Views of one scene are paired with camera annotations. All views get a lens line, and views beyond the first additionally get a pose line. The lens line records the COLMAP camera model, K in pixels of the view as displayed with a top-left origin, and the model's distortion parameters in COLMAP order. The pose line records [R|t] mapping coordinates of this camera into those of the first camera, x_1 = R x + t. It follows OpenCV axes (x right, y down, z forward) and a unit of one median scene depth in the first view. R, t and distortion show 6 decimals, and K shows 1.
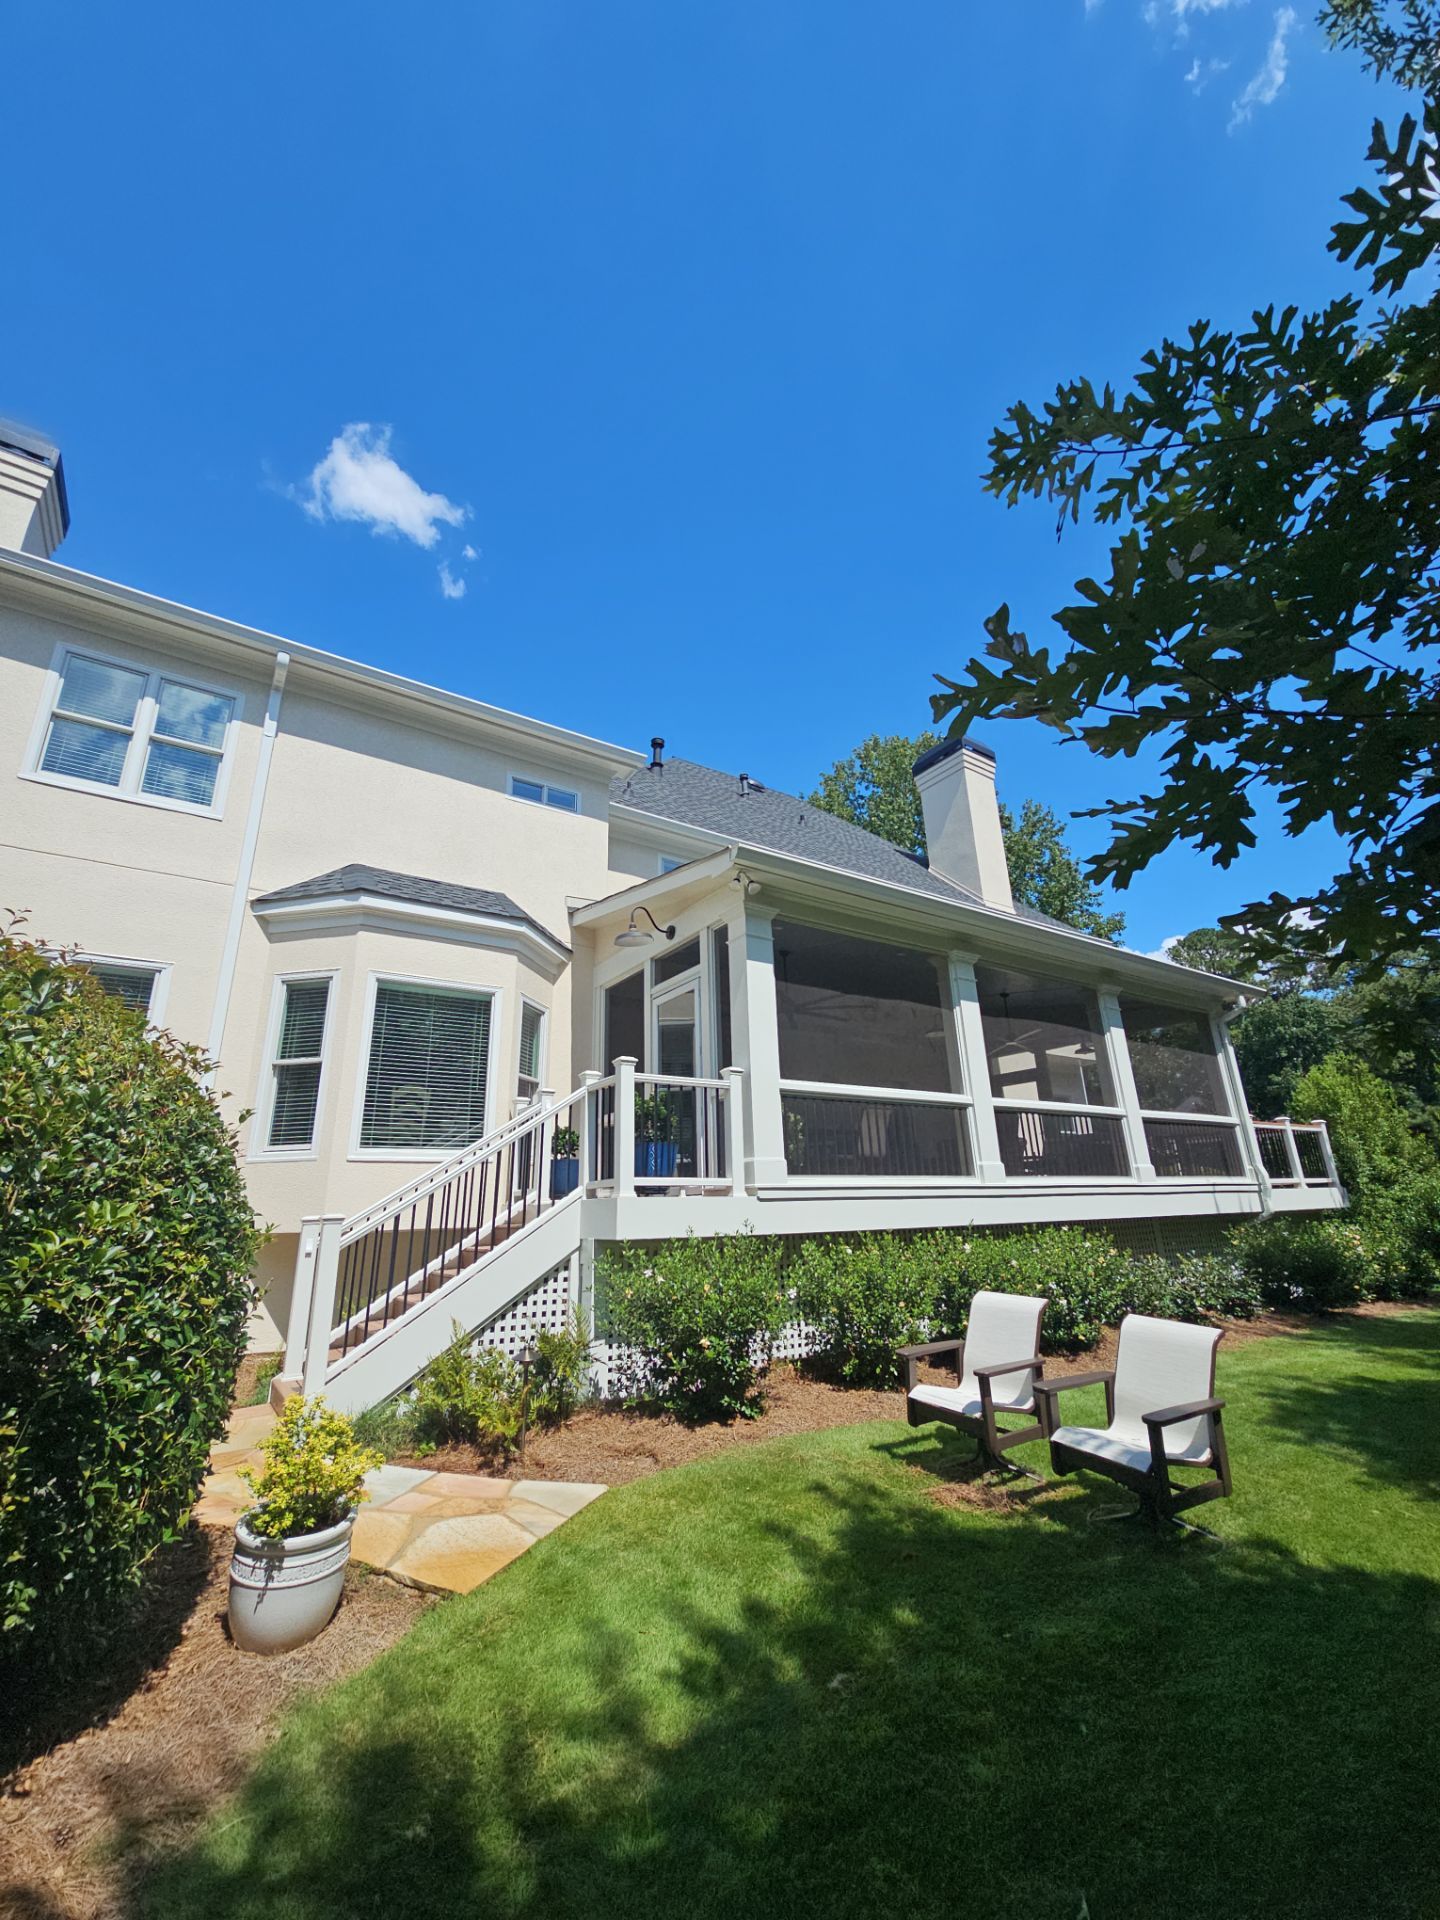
lens RADIAL K [[782.5, 0, 692.3], [0, 782.5, 969.2], [0, 0, 1]] dist [0.032957, -0.005830]
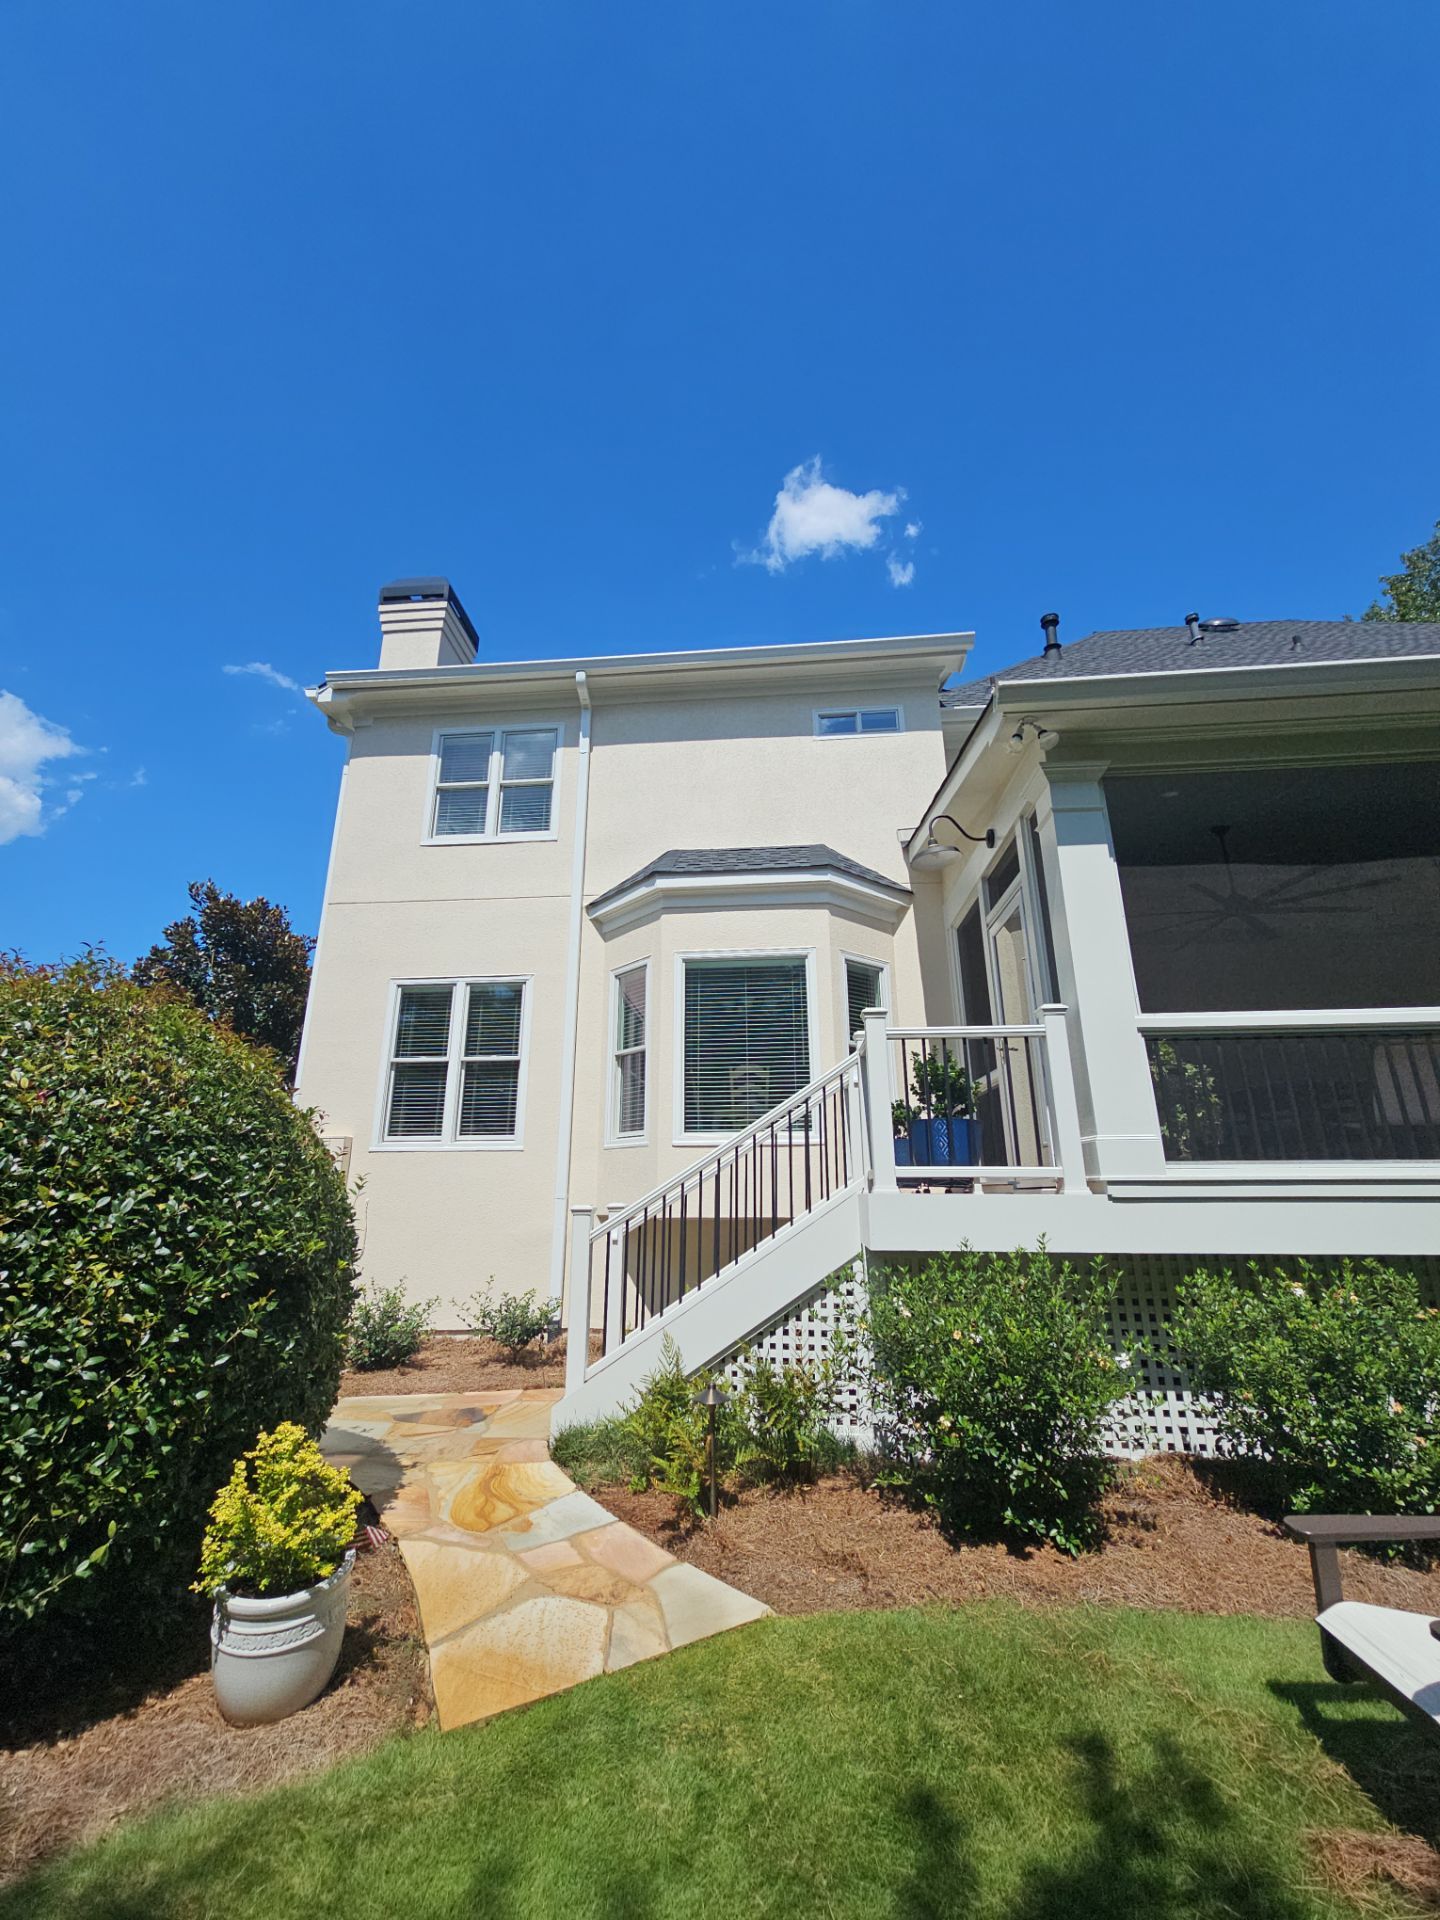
lens RADIAL K [[771.7, 0, 720.0], [0, 771.7, 960.0], [0, 0, 1]] dist [0.009983, -0.000684]
pose [[0.793856, -0.156935, -0.587506, 0.209198], [0.167663, 0.985164, -0.036605, 0.059060], [0.584535, -0.069444, 0.808391, 0.268779]]
